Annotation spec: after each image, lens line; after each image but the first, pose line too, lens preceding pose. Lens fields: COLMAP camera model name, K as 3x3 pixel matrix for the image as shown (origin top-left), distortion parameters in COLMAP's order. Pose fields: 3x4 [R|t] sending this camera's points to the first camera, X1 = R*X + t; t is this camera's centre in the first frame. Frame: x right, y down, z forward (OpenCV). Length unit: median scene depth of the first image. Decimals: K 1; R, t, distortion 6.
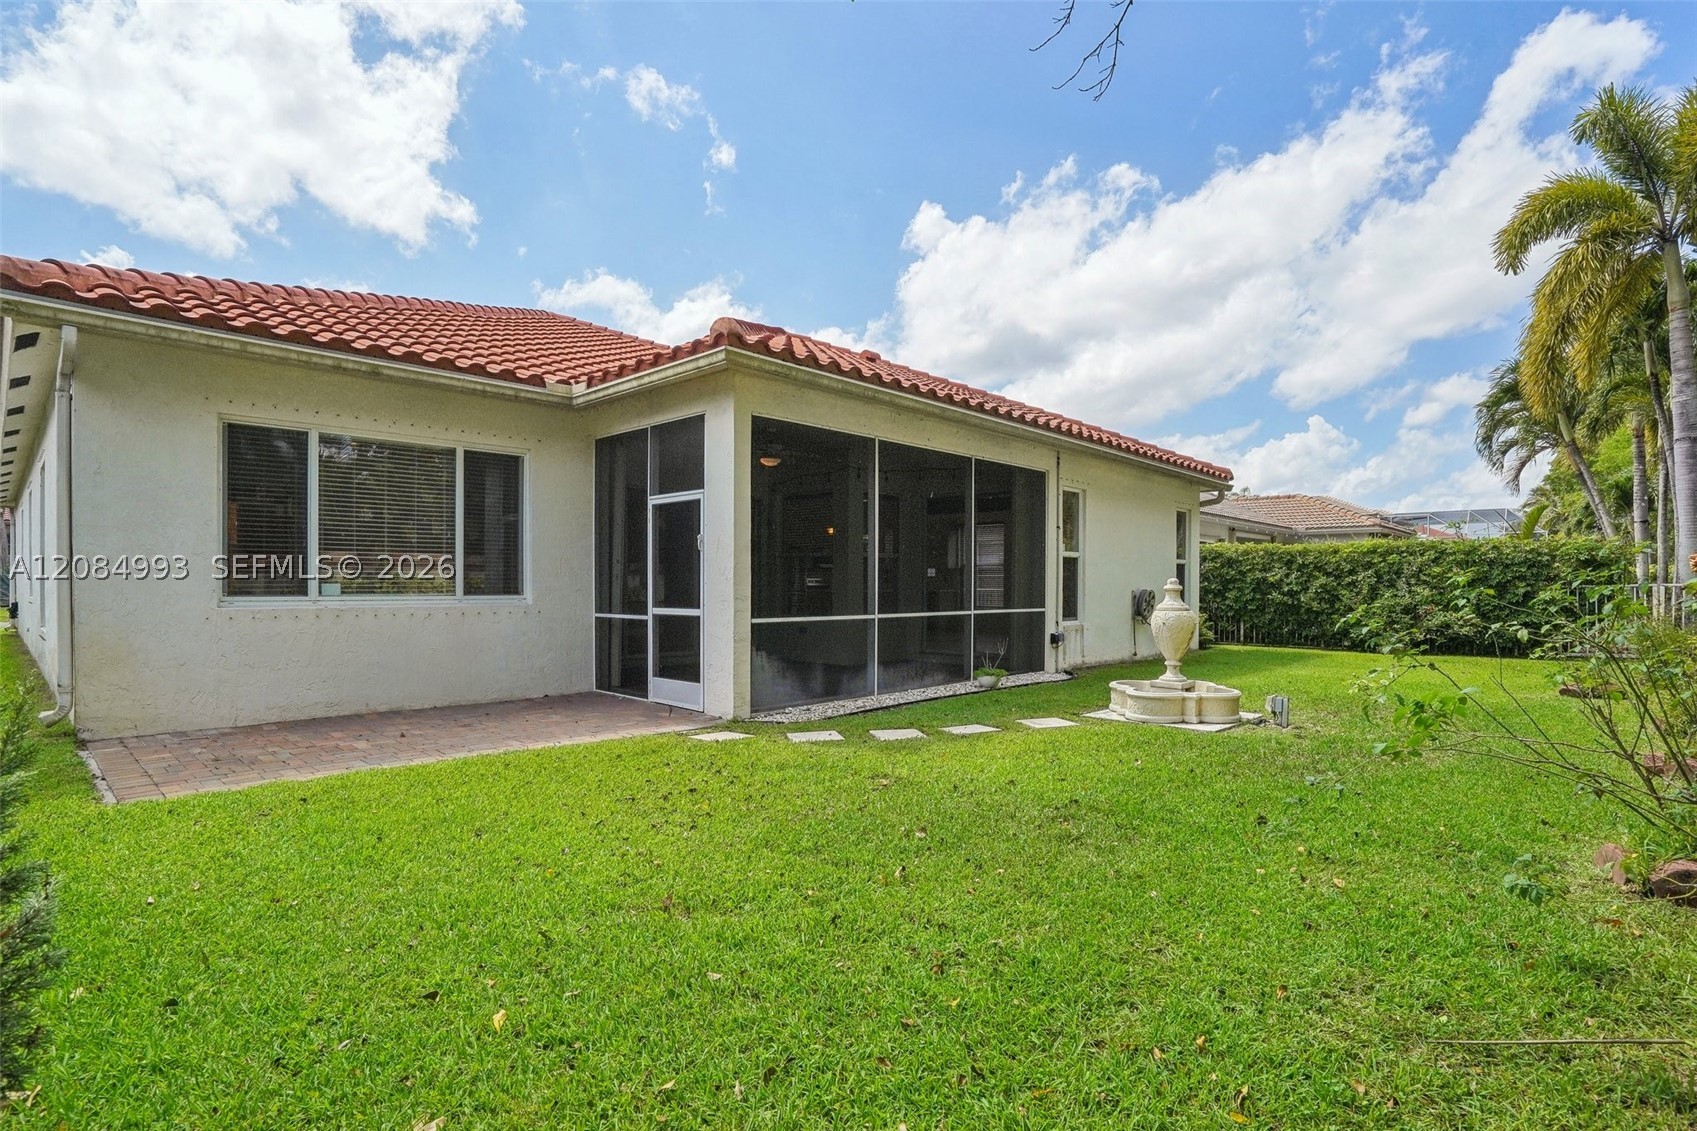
lens RADIAL K [[806.1, 0, 853.5], [0, 806.1, 584.8], [0, 0, 1]] dist [-0.002919, 0.000139]
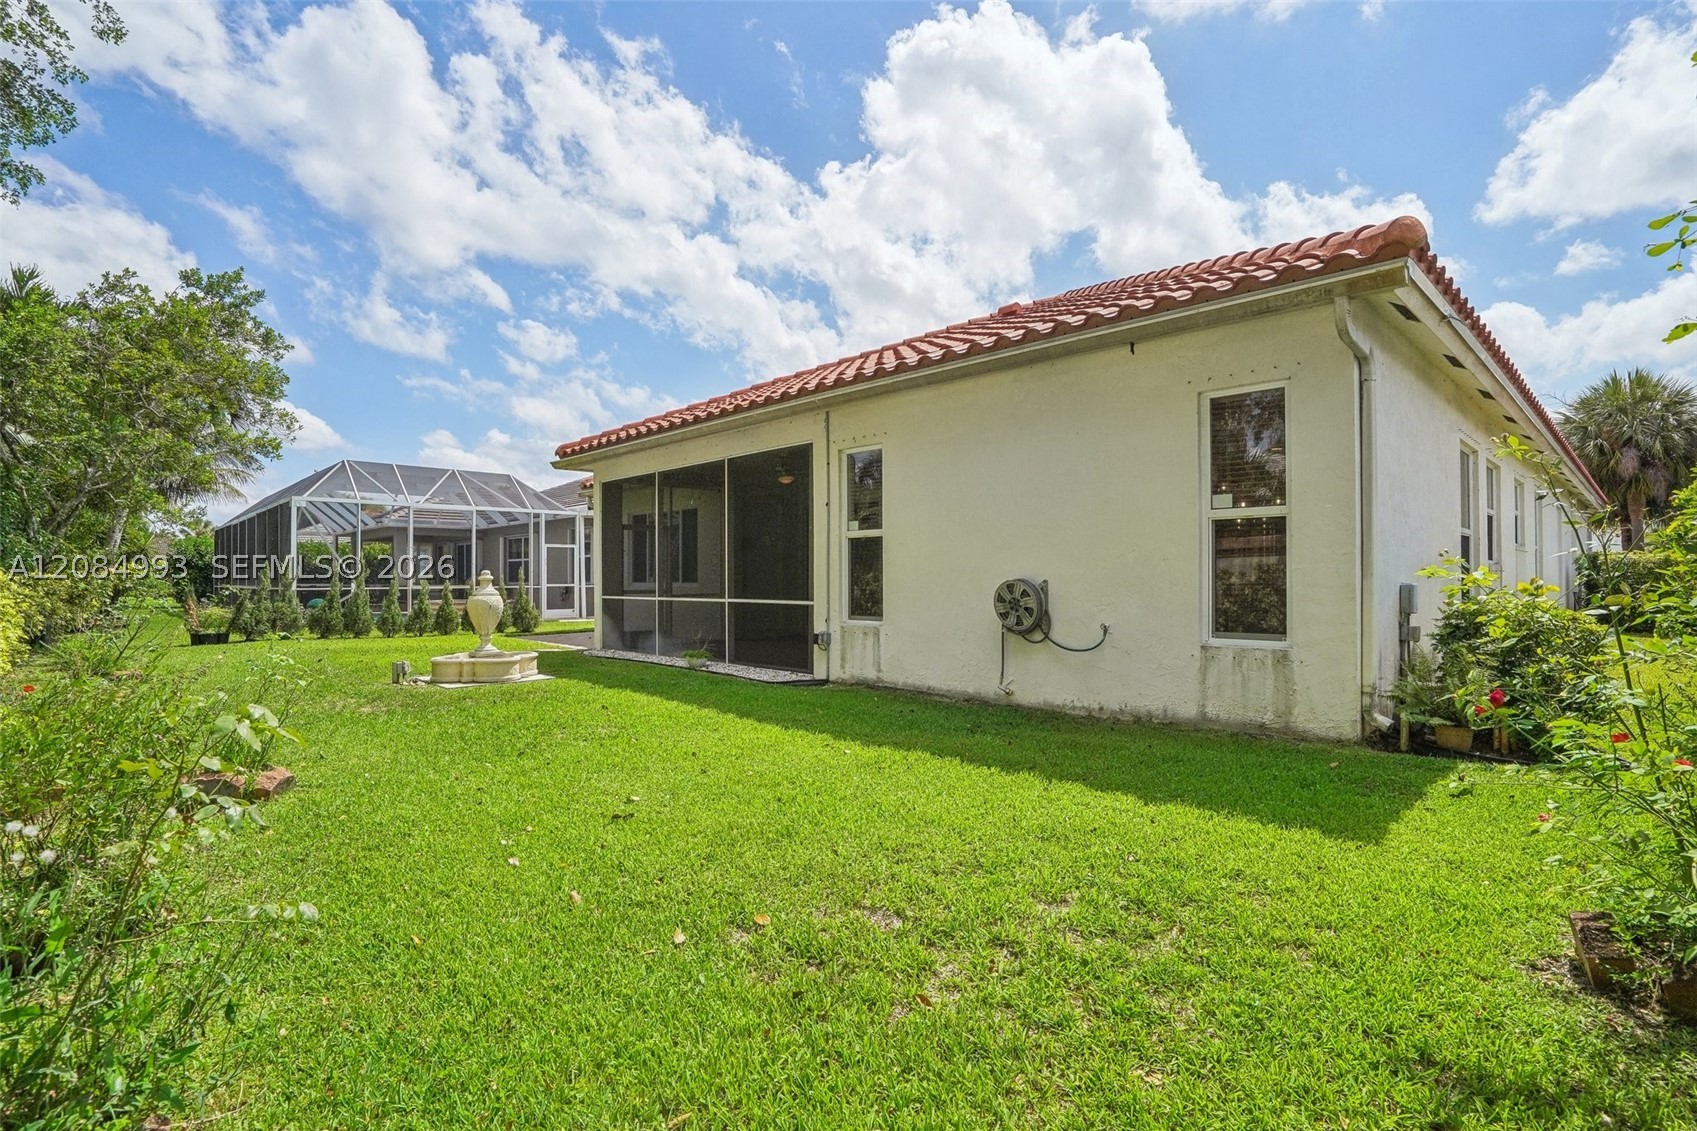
lens RADIAL K [[806.1, 0, 853.5], [0, 806.1, 584.8], [0, 0, 1]] dist [-0.002919, 0.000139]
pose [[-0.045408, -0.007045, -0.998944, 1.101163], [-0.004150, 0.999968, -0.006864, 0.017658], [0.998960, 0.003834, -0.045436, 1.092258]]
